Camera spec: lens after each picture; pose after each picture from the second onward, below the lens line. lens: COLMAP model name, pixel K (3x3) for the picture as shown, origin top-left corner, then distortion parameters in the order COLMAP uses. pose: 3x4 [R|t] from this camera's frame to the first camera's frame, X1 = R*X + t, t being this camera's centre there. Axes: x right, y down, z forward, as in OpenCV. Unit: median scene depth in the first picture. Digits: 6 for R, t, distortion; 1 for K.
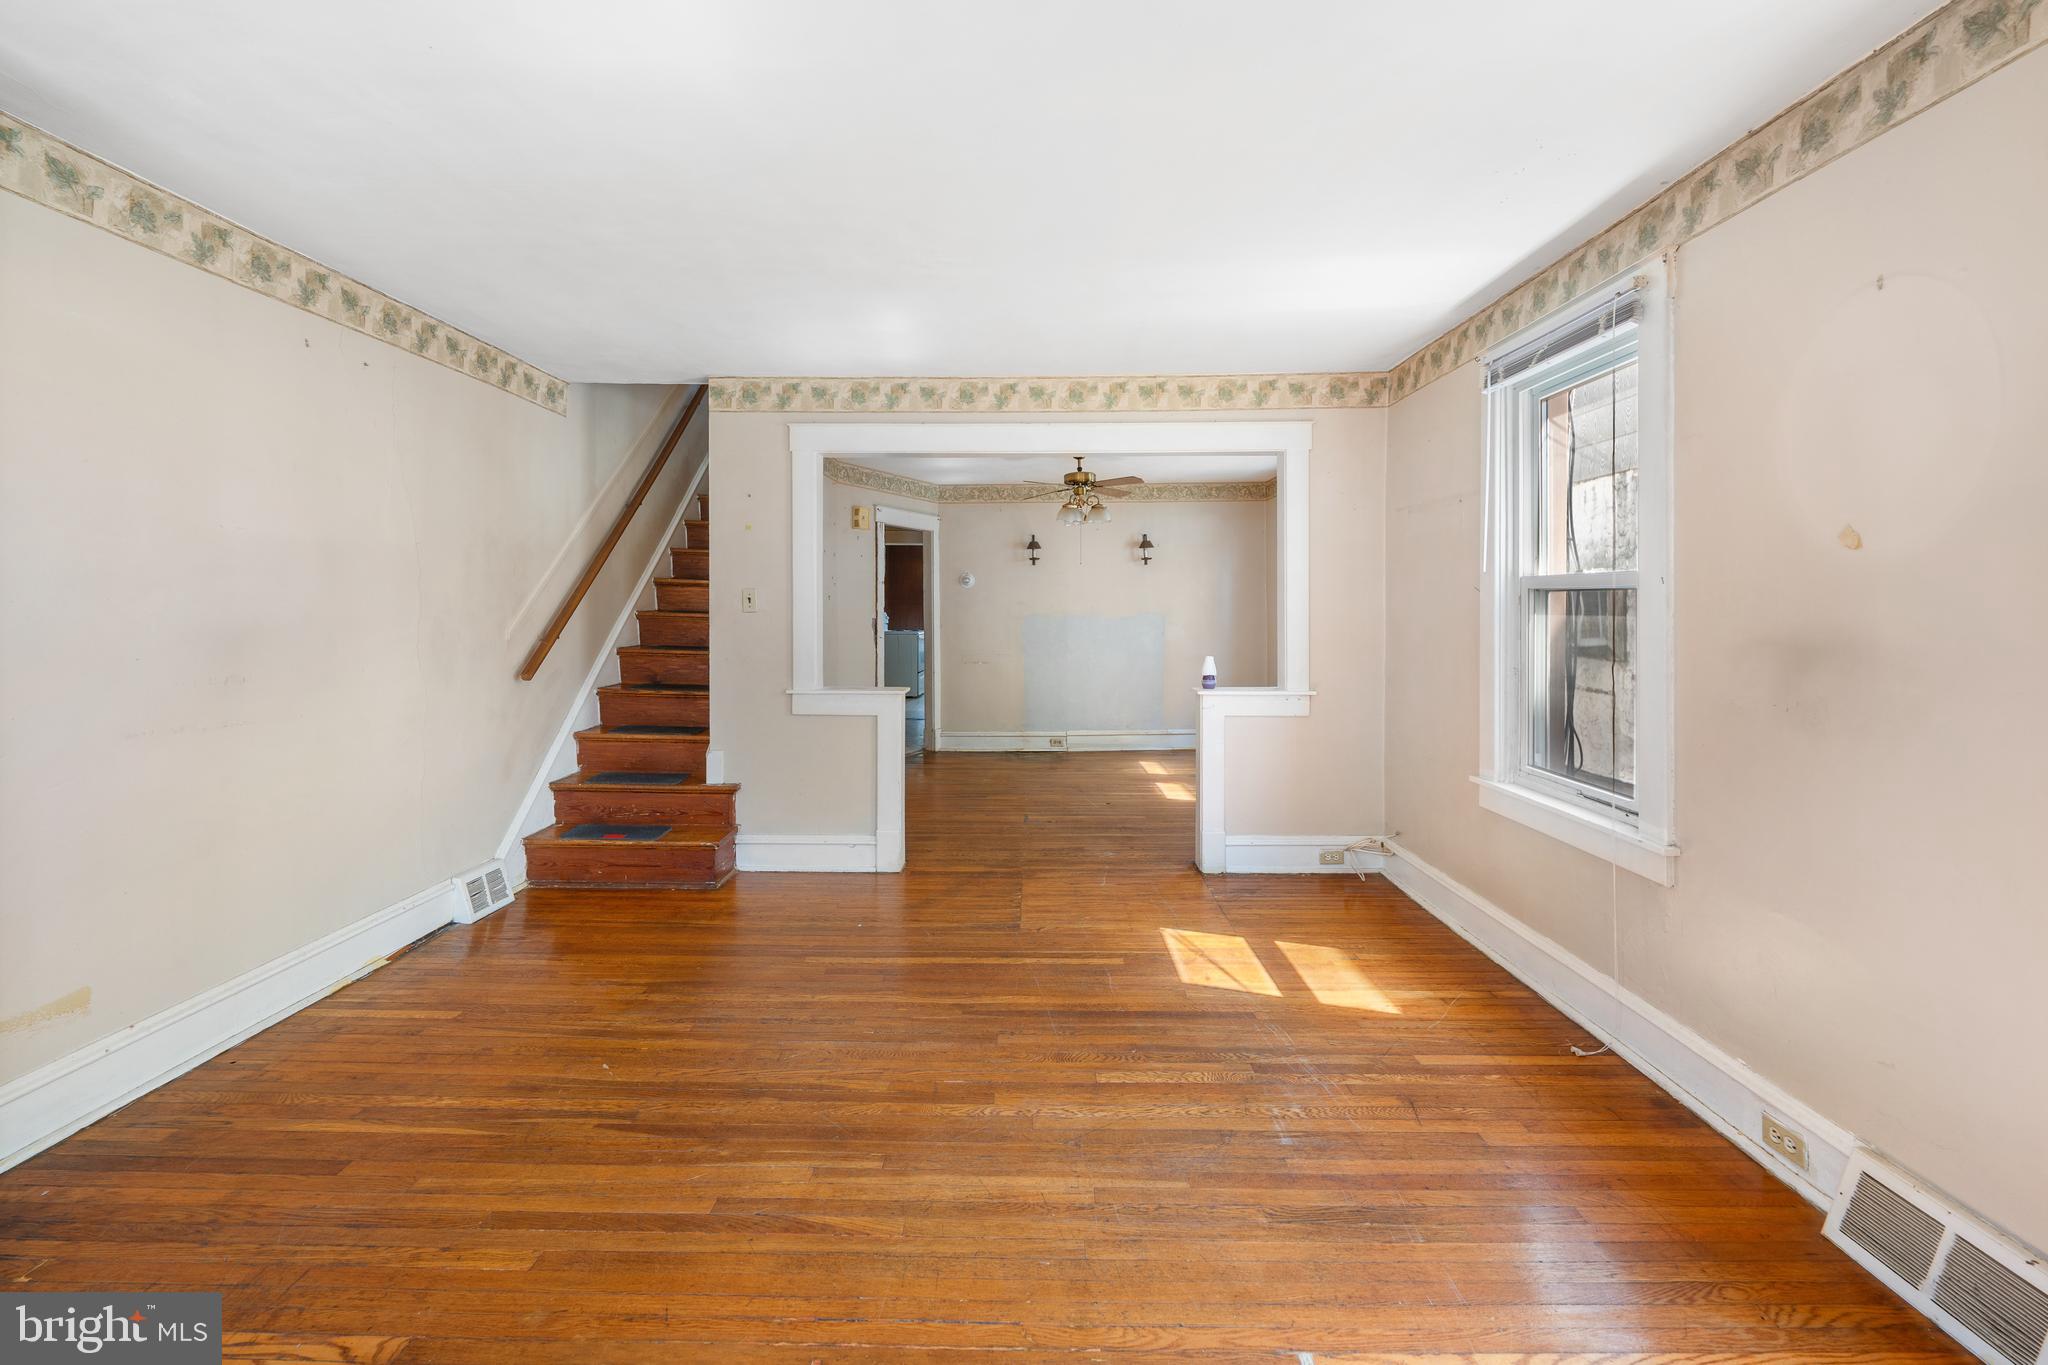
lens RADIAL K [[854.5, 0, 1003.0], [0, 854.5, 607.9], [0, 0, 1]] dist [-0.000396, -0.000773]
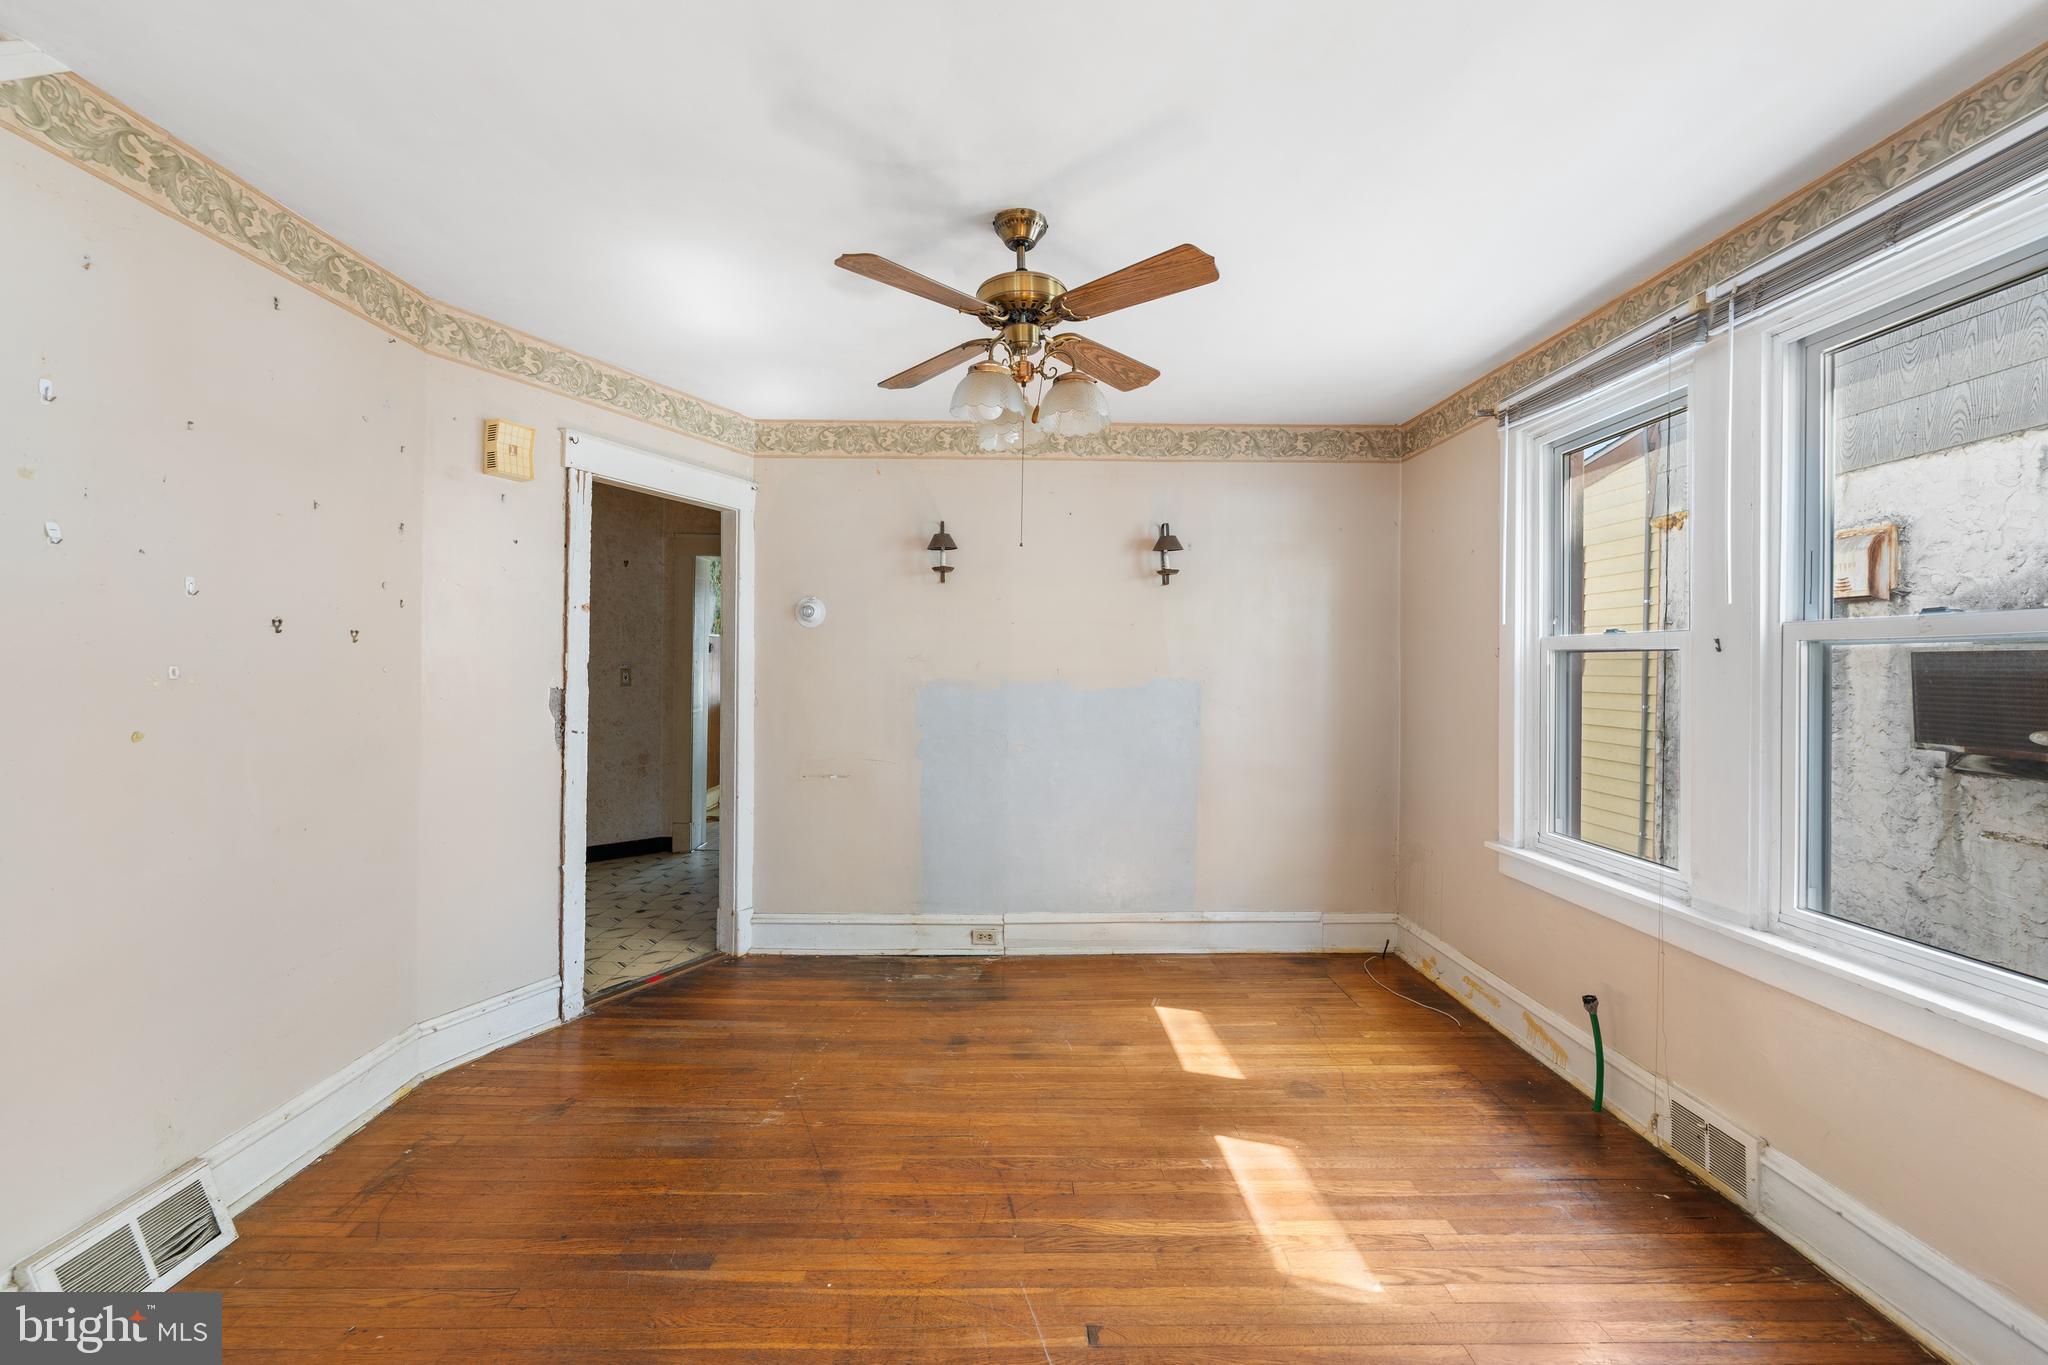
lens RADIAL K [[854.5, 0, 1026.7], [0, 854.5, 666.4], [0, 0, 1]] dist [-0.000396, -0.000773]
pose [[0.999590, 0.012337, 0.025828, 0.132254], [-0.012360, 0.999923, 0.000730, -0.002046], [-0.025817, -0.001049, 0.999666, 0.907409]]
